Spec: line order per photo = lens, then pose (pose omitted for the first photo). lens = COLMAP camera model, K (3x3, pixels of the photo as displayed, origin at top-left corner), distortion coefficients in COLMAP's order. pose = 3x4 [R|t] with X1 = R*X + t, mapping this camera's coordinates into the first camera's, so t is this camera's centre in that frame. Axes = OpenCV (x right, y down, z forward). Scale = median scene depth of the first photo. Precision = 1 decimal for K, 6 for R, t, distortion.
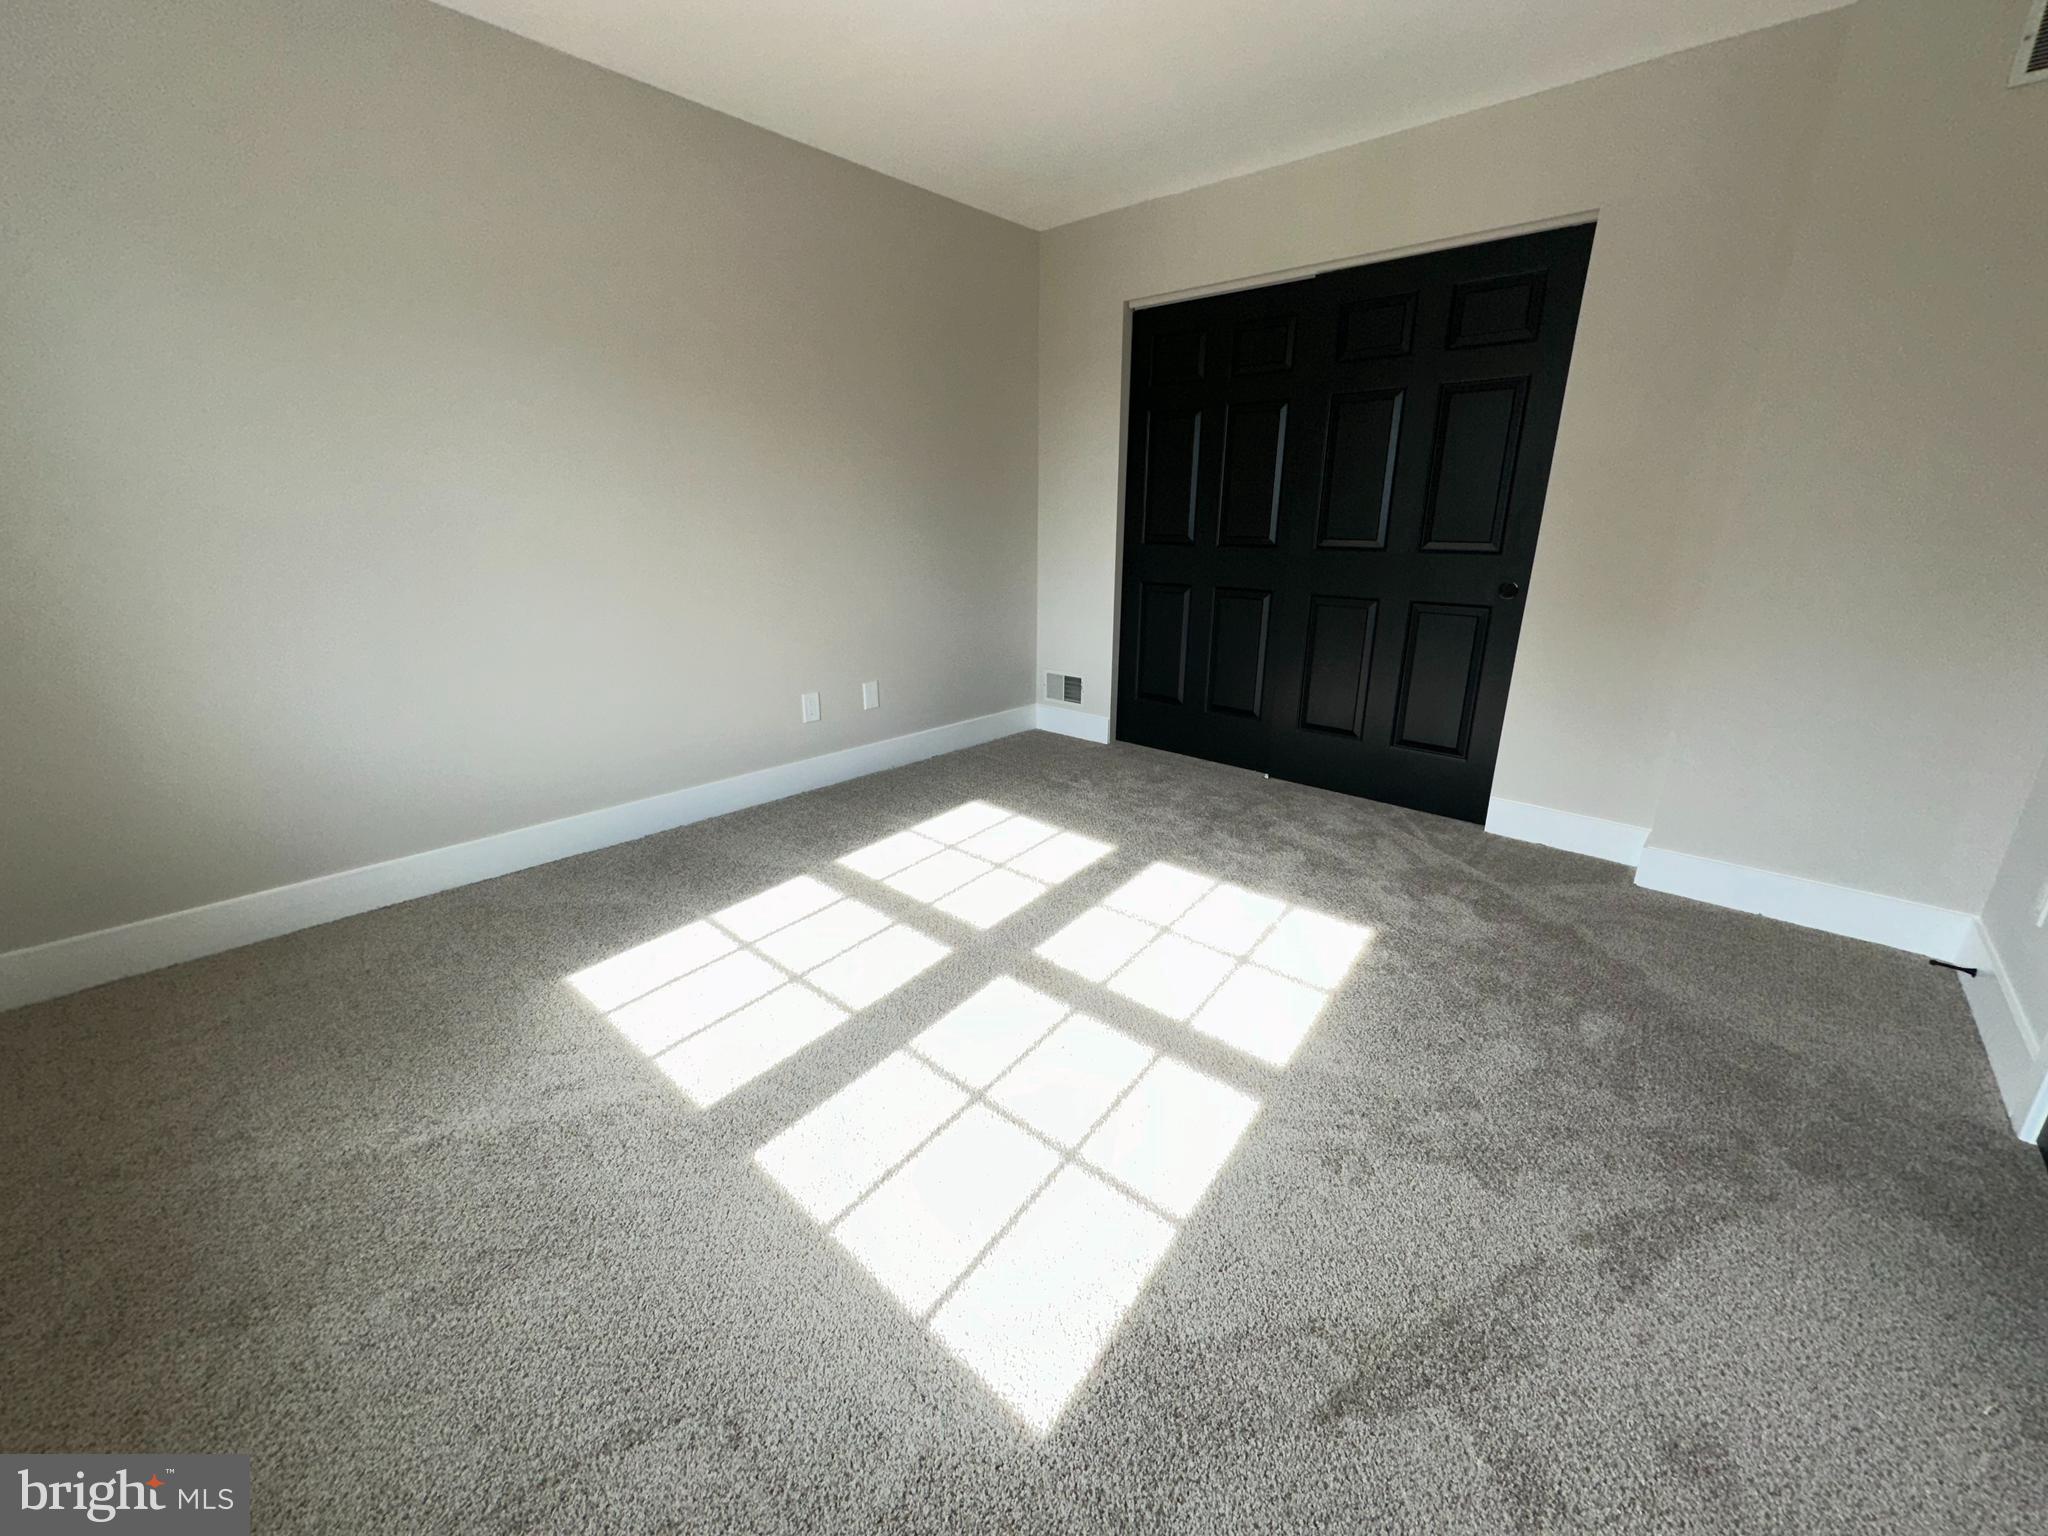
lens RADIAL K [[826.2, 0, 1029.4], [0, 826.2, 765.0], [0, 0, 1]] dist [-0.001731, 0.001266]
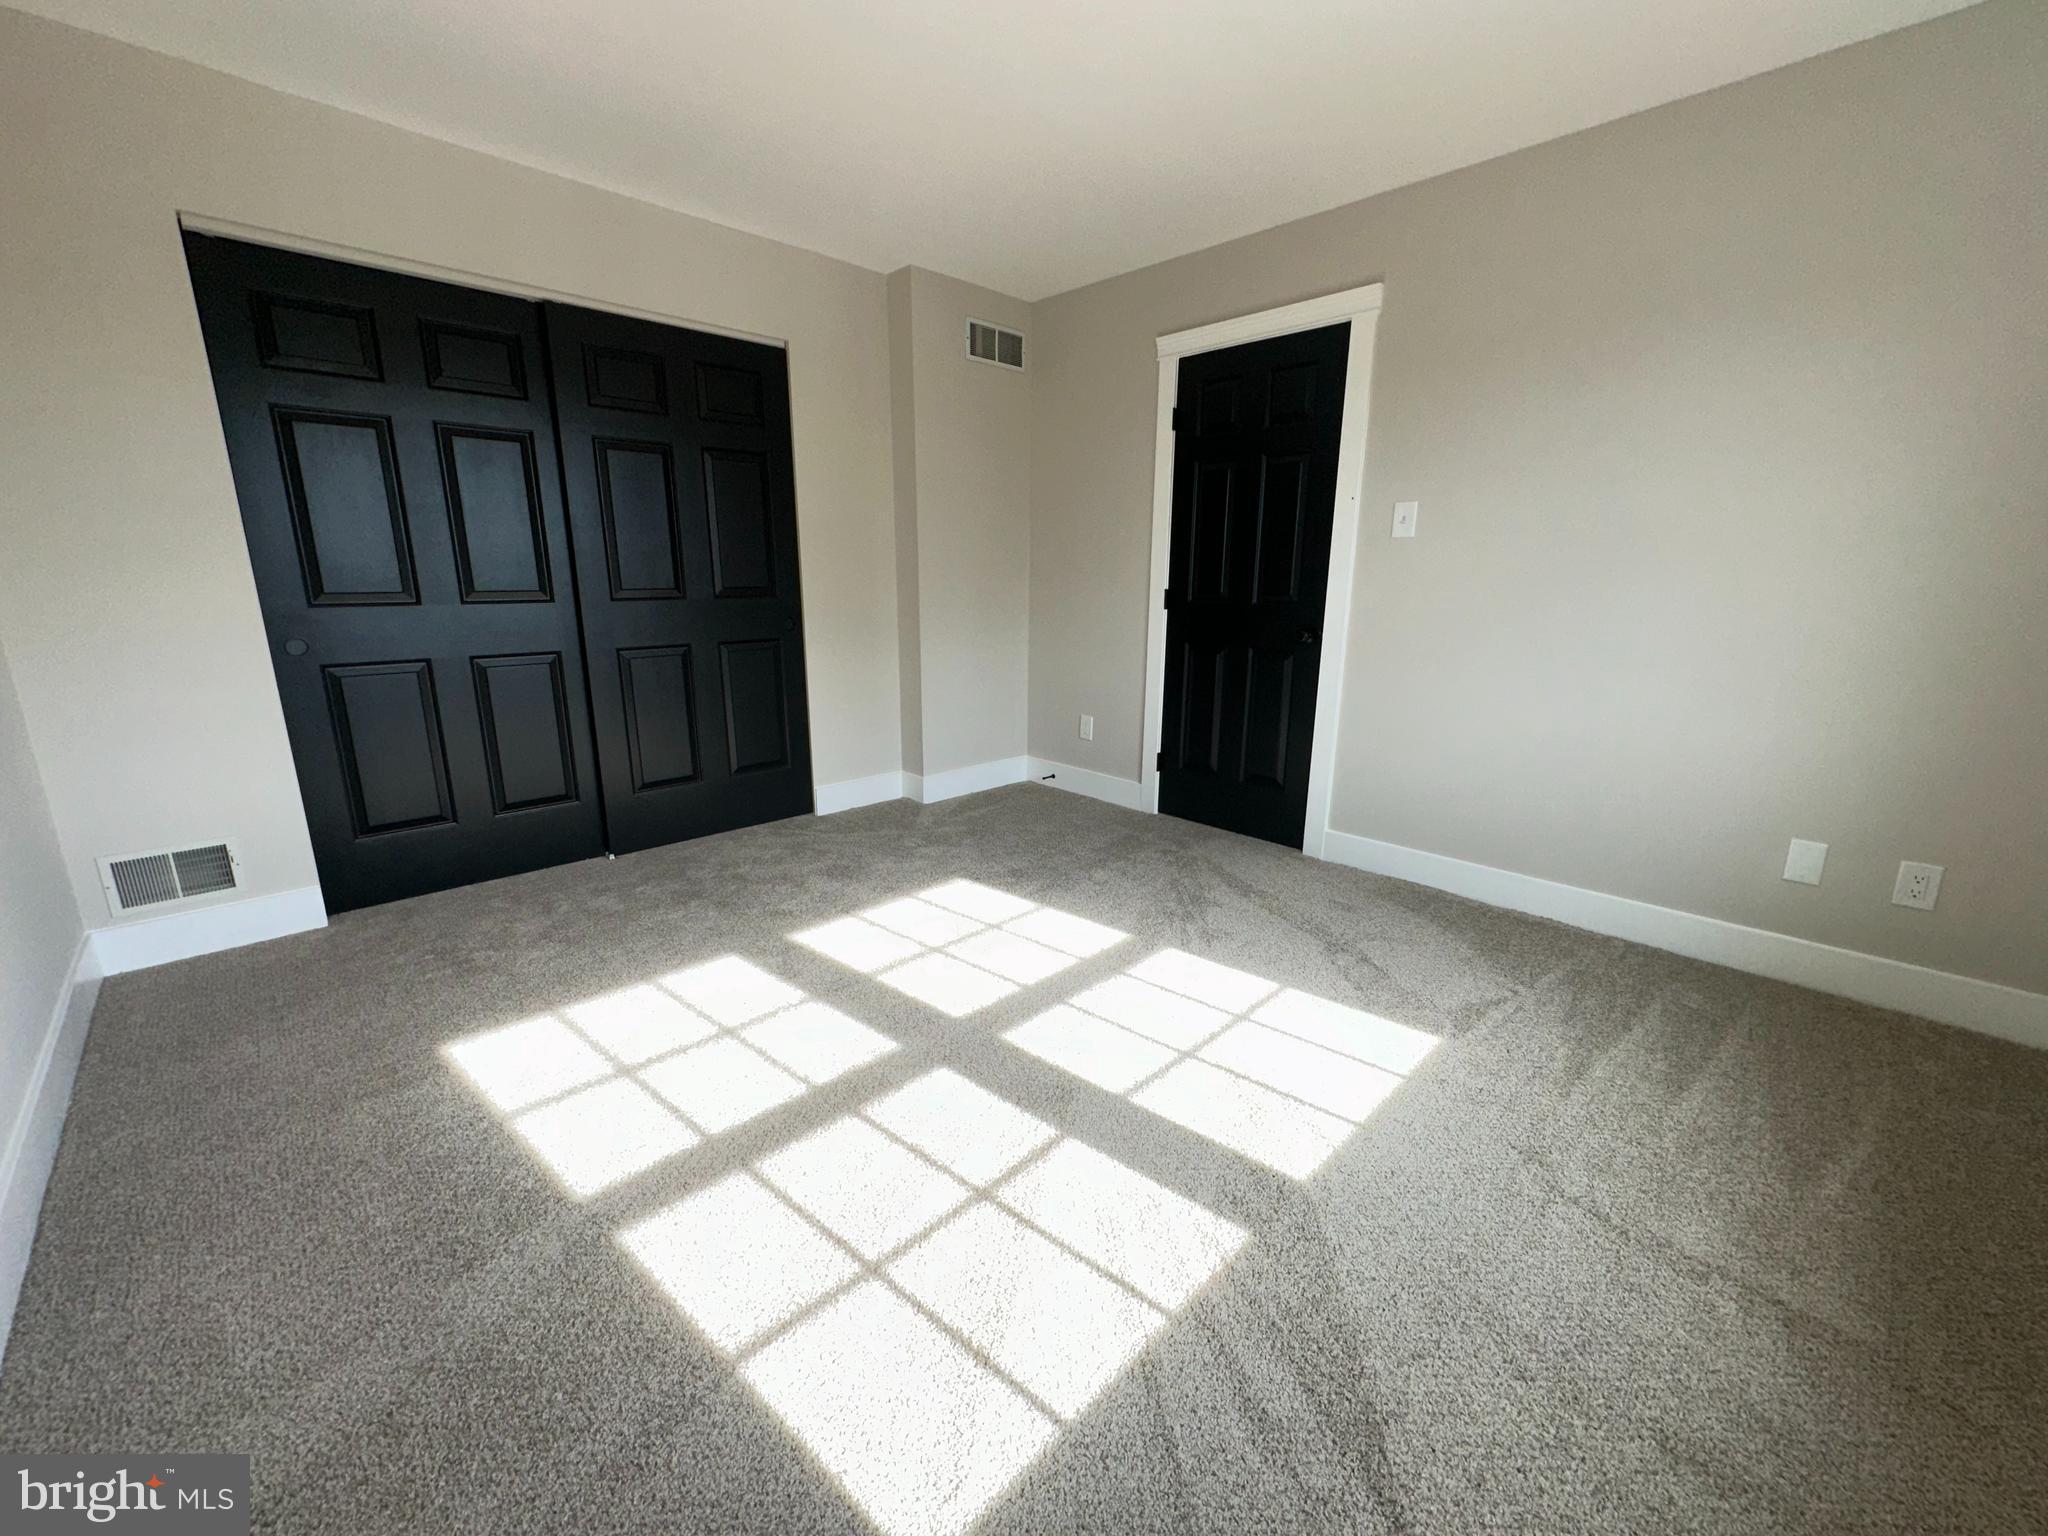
lens RADIAL K [[826.2, 0, 1018.5], [0, 826.2, 768.1], [0, 0, 1]] dist [-0.001731, 0.001266]
pose [[0.065333, -0.241619, 0.968169, -0.650155], [0.286930, 0.933815, 0.213683, -0.175066], [-0.955721, 0.263836, 0.130336, 0.562293]]
